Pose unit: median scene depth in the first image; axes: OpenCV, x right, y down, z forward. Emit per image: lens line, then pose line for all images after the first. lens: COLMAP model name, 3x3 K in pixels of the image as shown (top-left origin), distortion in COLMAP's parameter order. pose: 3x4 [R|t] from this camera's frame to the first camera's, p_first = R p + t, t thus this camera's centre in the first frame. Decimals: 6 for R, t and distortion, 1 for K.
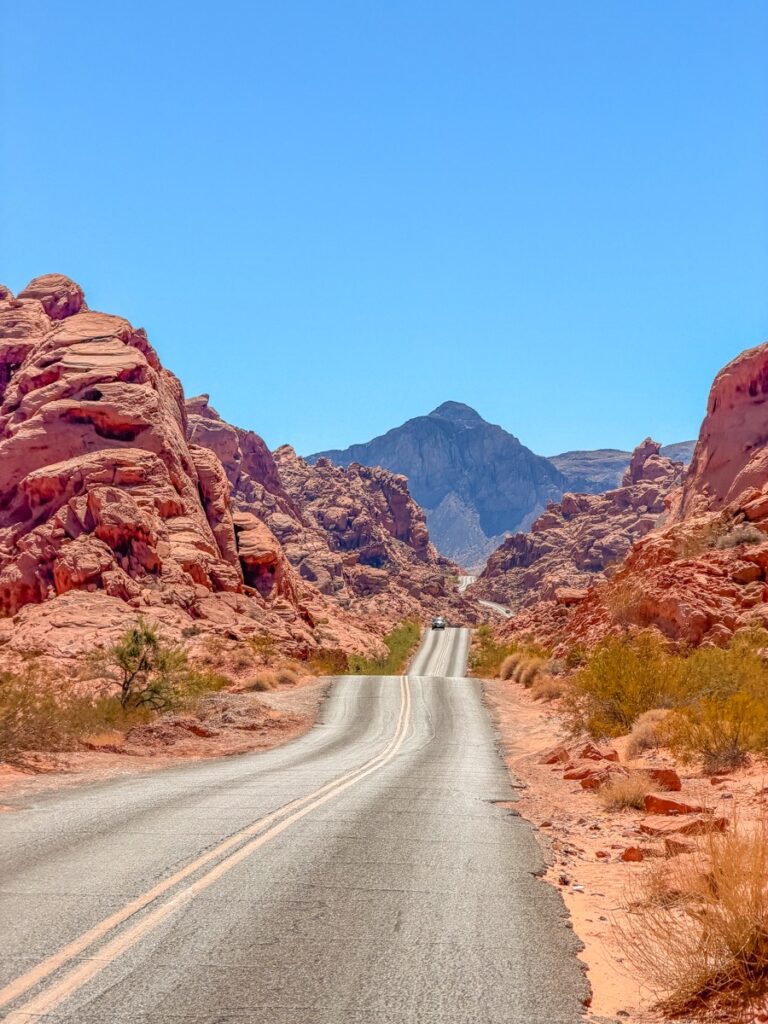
lens RADIAL K [[2982.4, 0, 383.5], [0, 2982.4, 513.8], [0, 0, 1]] dist [0.237237, 0.000000]
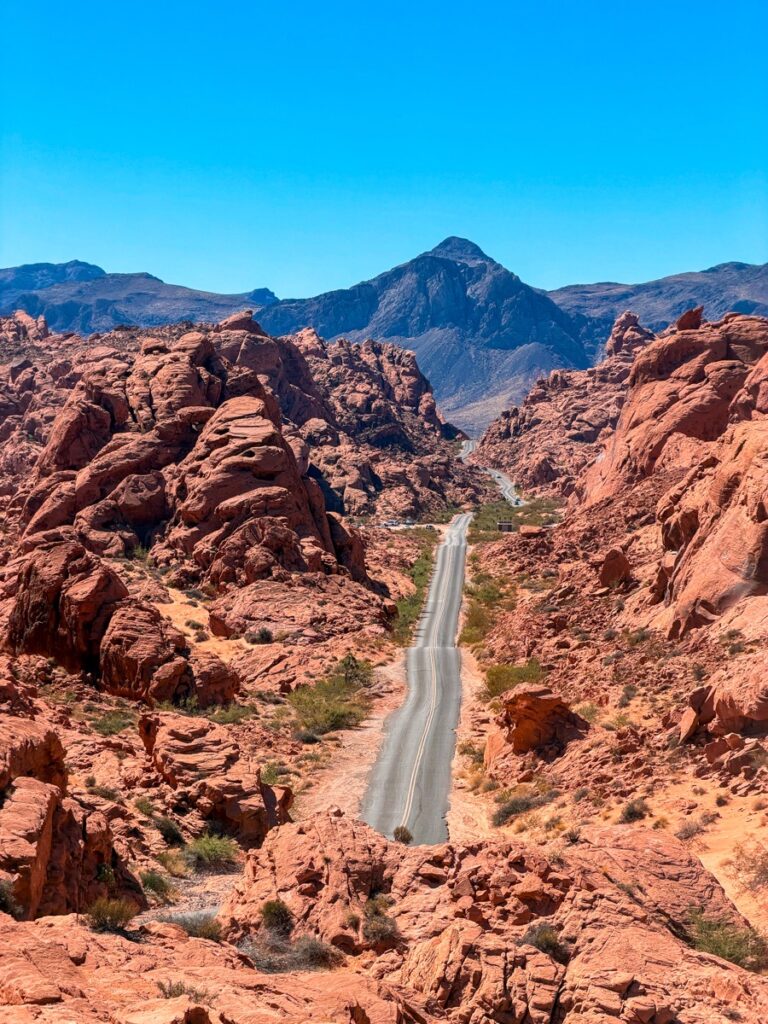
lens RADIAL K [[2982.4, 0, 384.5], [0, 2982.4, 509.7], [0, 0, 1]] dist [0.237237, 0.000000]
pose [[0.999844, -0.017518, -0.002287, -0.004523], [0.017622, 0.998115, 0.058784, -0.038140], [0.001253, -0.058815, 0.998268, -0.272252]]
